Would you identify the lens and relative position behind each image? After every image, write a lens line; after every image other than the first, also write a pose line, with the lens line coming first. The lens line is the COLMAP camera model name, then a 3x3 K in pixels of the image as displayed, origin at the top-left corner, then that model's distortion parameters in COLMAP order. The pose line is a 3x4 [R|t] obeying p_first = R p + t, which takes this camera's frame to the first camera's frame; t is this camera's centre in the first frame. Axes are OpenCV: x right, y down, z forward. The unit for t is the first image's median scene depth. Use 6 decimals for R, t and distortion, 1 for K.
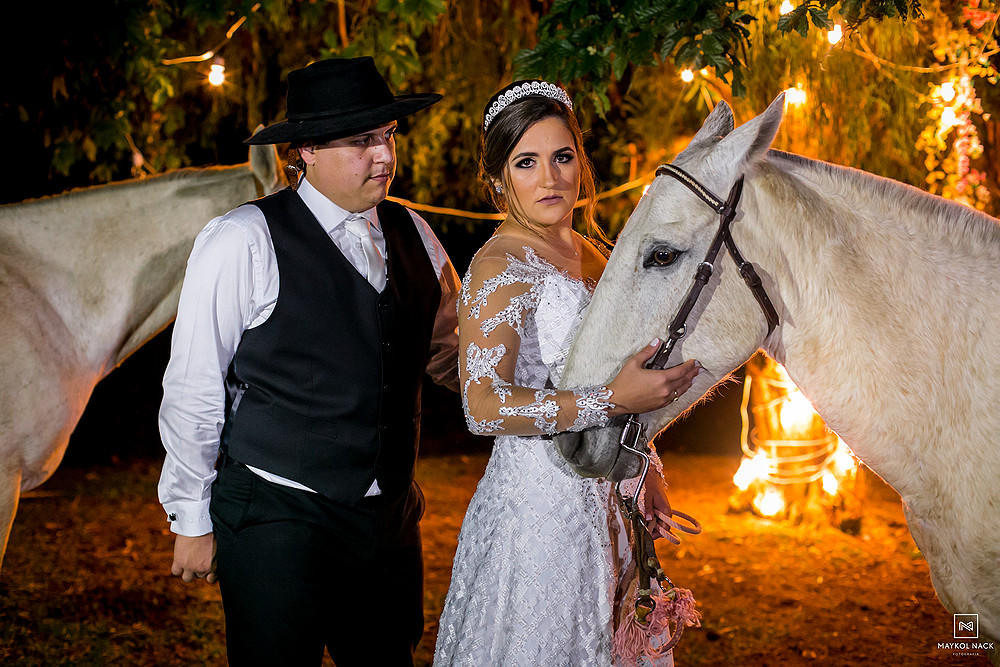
lens RADIAL K [[1400.7, 0, 500.0], [0, 1400.7, 333.5], [0, 0, 1]] dist [-0.112664, 0.015279]
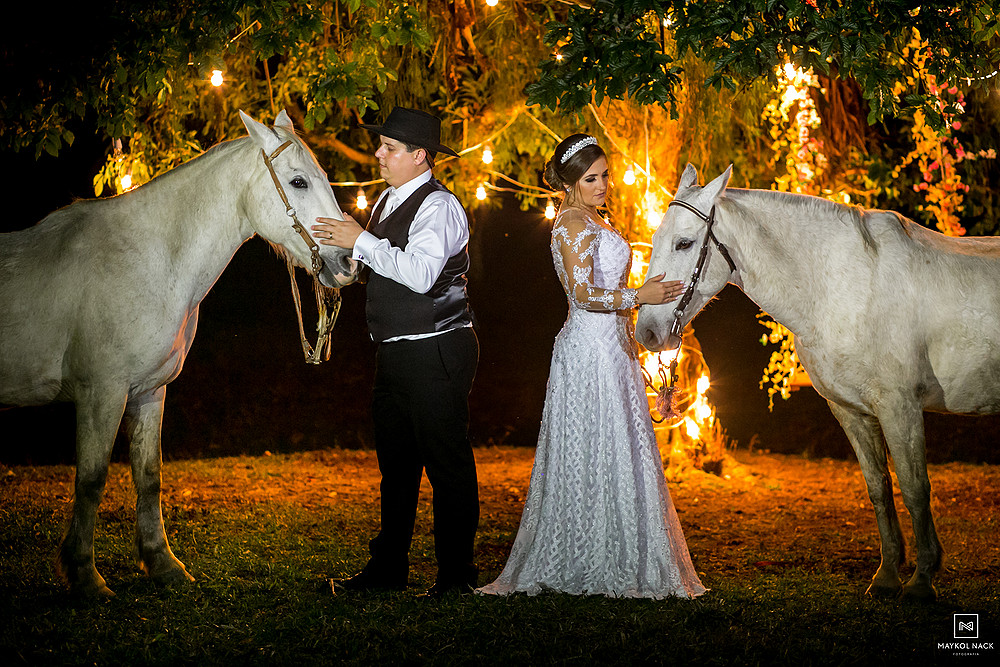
lens RADIAL K [[2515.3, 0, 500.0], [0, 2515.3, 333.5], [0, 0, 1]] dist [-0.064645, -0.333421]
pose [[0.976812, -0.026234, 0.212485, -0.337885], [0.029152, 0.999519, -0.010610, 0.052646], [-0.212104, 0.016558, 0.977107, -0.922533]]
